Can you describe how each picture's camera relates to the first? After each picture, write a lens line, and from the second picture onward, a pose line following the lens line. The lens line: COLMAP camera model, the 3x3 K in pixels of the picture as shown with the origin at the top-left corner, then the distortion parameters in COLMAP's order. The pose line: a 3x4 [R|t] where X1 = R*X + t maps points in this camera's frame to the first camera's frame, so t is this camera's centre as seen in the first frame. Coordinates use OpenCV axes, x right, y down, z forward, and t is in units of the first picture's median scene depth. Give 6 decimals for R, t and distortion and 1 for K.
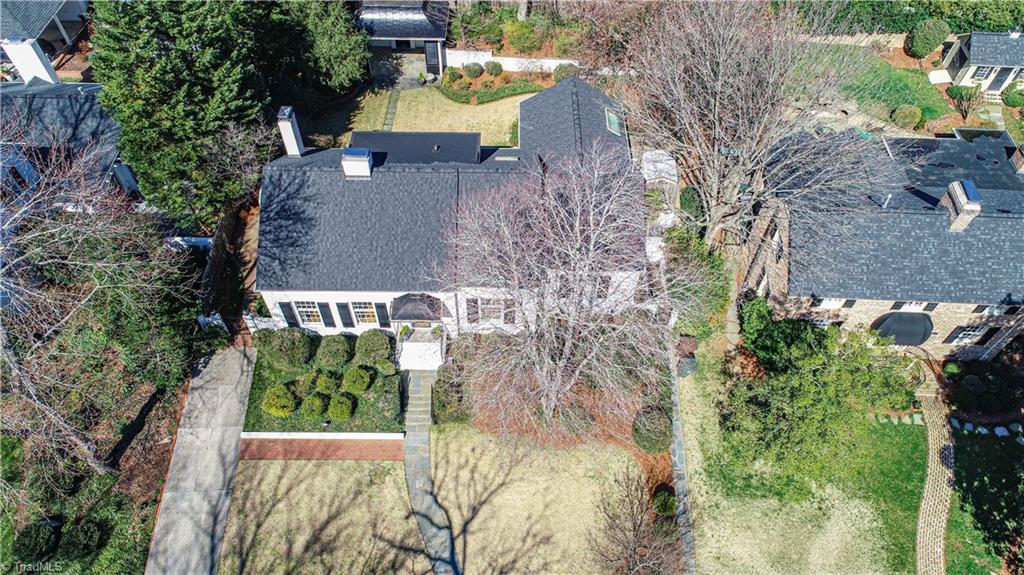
lens RADIAL K [[681.9, 0, 512.0], [0, 681.9, 287.5], [0, 0, 1]] dist [0.003210, 0.002831]
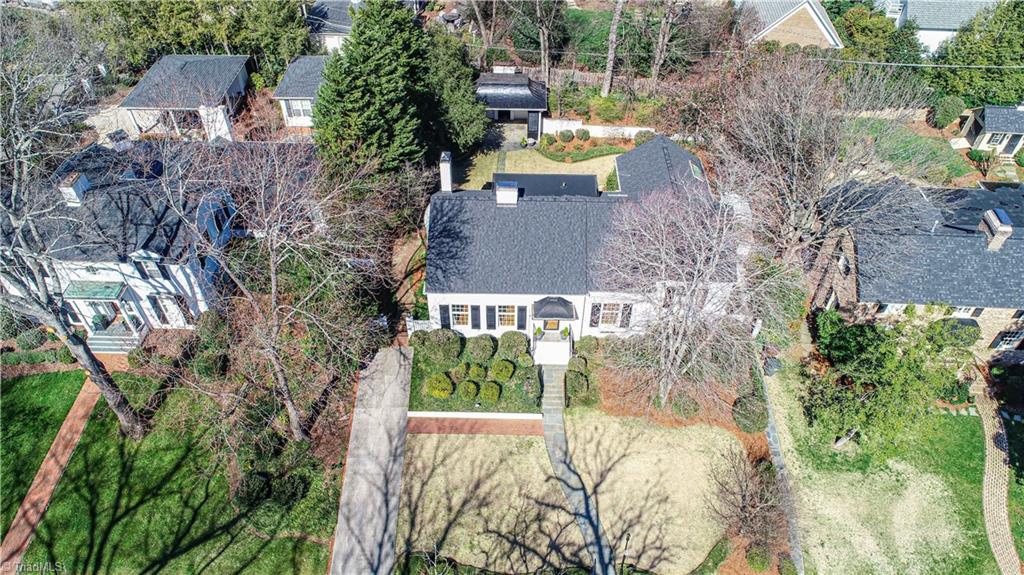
lens RADIAL K [[681.9, 0, 512.0], [0, 681.9, 287.5], [0, 0, 1]] dist [0.003210, 0.002831]
pose [[0.999924, 0.006264, -0.010591, -0.195434], [-0.007653, 0.990593, -0.136624, 0.154189], [0.009635, 0.136694, 0.990566, -0.209925]]
